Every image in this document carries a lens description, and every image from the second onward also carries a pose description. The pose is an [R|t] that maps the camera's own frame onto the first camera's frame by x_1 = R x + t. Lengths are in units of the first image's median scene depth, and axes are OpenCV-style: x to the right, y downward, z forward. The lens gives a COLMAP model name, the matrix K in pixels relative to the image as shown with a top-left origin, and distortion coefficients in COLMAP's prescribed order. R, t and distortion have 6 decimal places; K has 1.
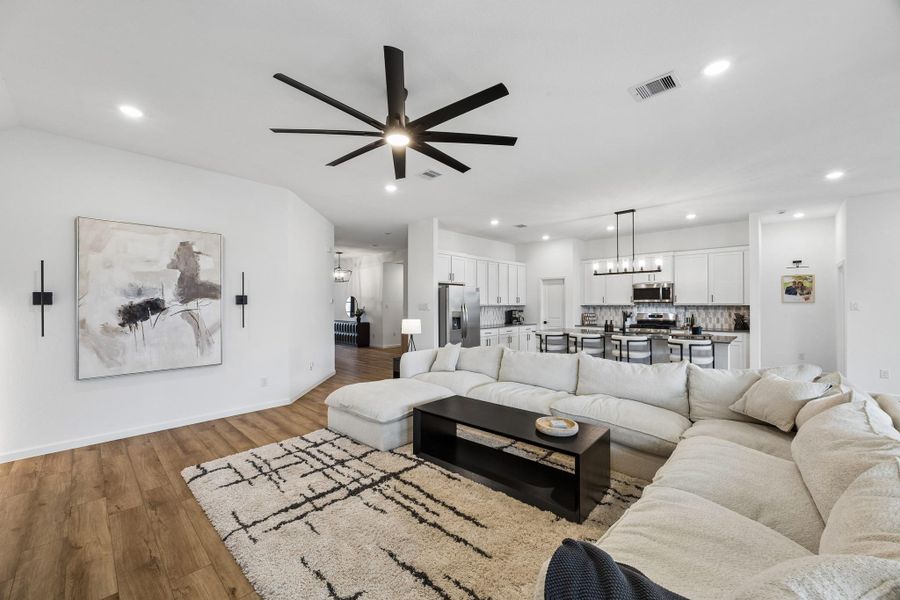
lens RADIAL K [[336.4, 0, 450.0], [0, 336.4, 300.0], [0, 0, 1]] dist [0.000195, -0.000010]
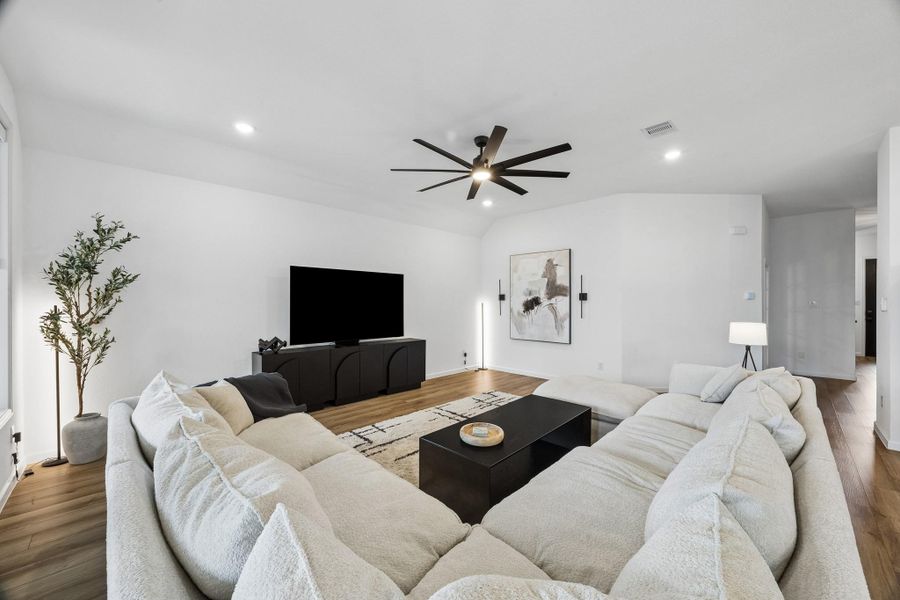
lens RADIAL K [[348.9, 0, 450.0], [0, 348.9, 300.0], [0, 0, 1]] dist [0.000503, -0.000025]
pose [[-0.015889, 0.008926, -0.999834, 0.944566], [0.019021, 0.999782, 0.008624, -0.012310], [0.999693, -0.018881, -0.016055, 0.678005]]
